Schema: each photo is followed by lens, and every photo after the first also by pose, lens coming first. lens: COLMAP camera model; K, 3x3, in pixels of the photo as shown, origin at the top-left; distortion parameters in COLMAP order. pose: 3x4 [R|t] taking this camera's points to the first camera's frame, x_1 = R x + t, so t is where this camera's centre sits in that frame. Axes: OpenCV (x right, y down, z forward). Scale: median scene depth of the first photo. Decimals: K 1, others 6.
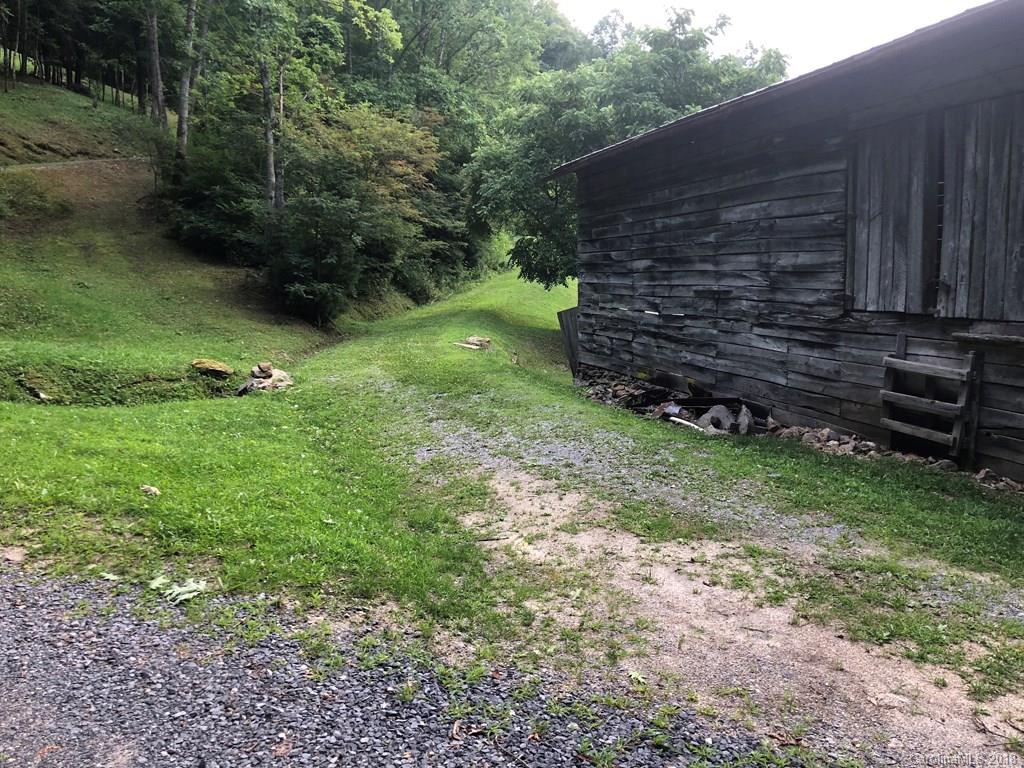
lens RADIAL K [[840.5, 0, 513.8], [0, 840.5, 383.0], [0, 0, 1]] dist [0.031304, -0.049218]
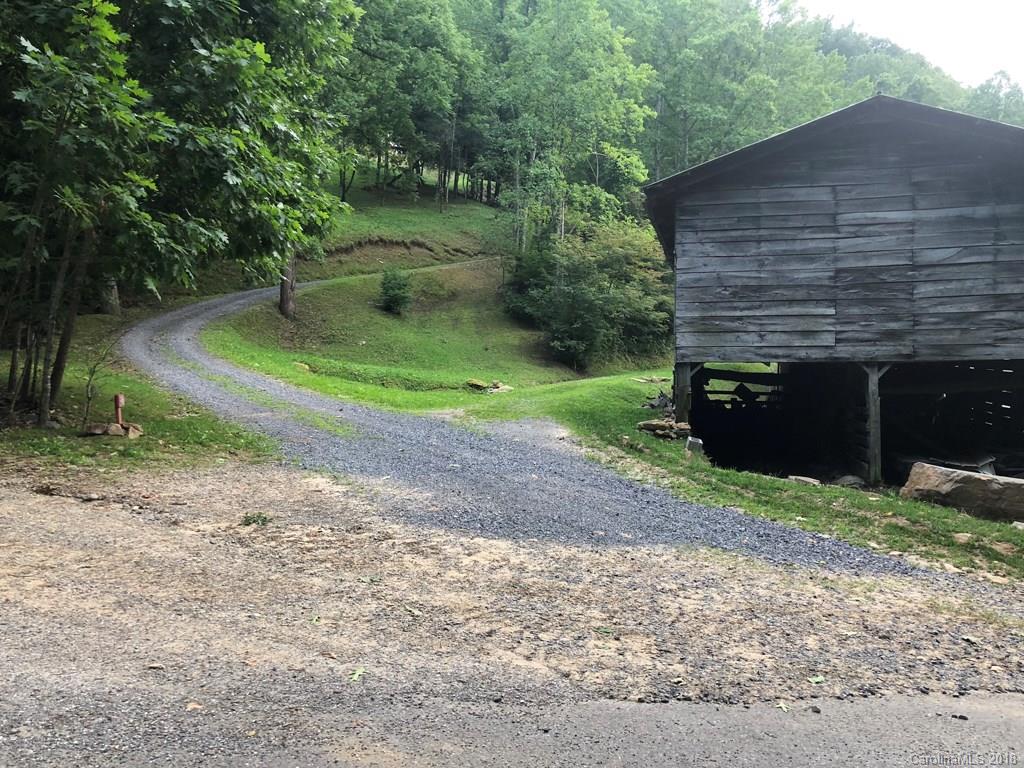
lens RADIAL K [[840.5, 0, 514.4], [0, 840.5, 382.5], [0, 0, 1]] dist [0.031304, -0.049218]
pose [[0.885609, 0.027425, -0.463620, 0.281756], [-0.064721, 0.995802, -0.064725, 0.046267], [0.459899, 0.087327, 0.883667, -0.290206]]
